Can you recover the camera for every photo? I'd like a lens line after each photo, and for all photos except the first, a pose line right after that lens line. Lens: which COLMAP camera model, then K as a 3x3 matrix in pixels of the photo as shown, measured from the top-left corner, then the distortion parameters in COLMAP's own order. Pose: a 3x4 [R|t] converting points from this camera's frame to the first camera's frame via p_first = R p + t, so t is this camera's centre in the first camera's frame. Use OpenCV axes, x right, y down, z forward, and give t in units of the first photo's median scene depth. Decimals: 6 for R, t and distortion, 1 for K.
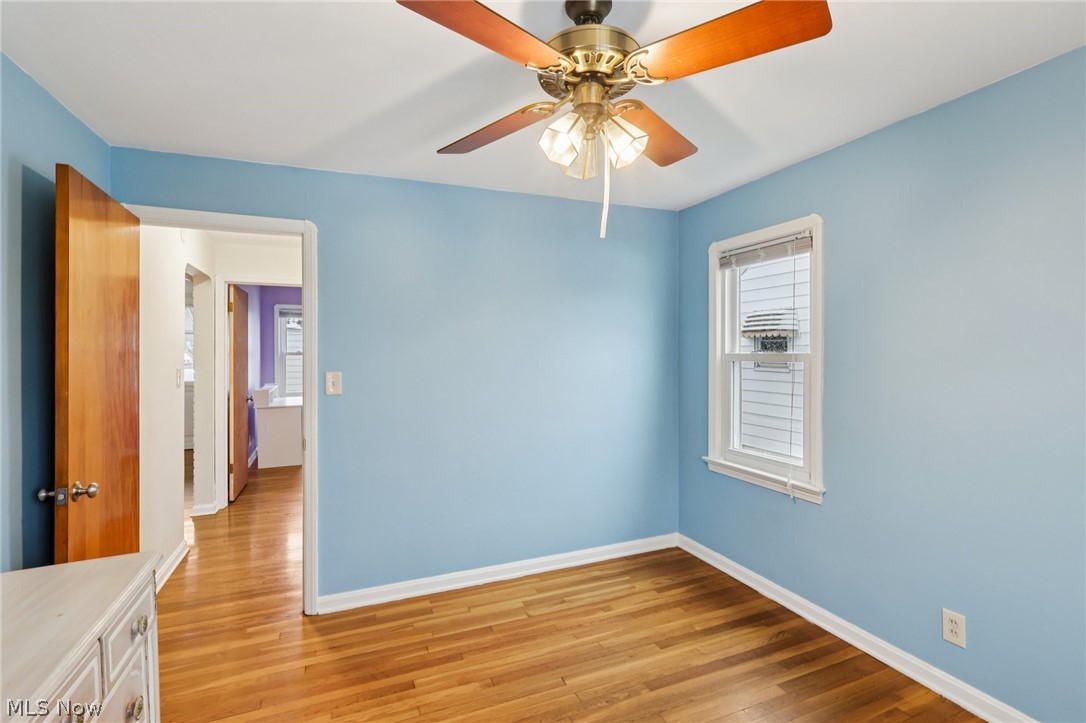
lens RADIAL K [[507.1, 0, 539.4], [0, 507.1, 359.5], [0, 0, 1]] dist [-0.004865, 0.002382]
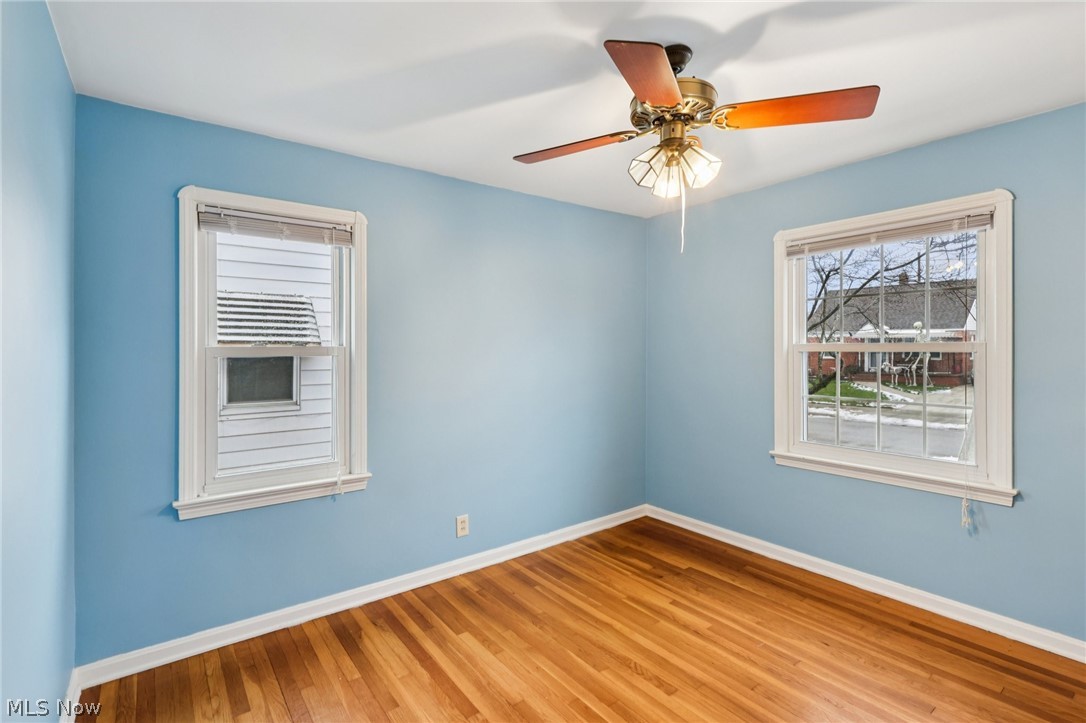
lens RADIAL K [[507.1, 0, 540.4], [0, 507.1, 357.5], [0, 0, 1]] dist [-0.004865, 0.002382]
pose [[-0.258775, -0.013506, 0.965843, -0.540294], [0.020411, 0.999603, 0.019447, -0.001613], [-0.965722, 0.024746, -0.258396, 0.878639]]
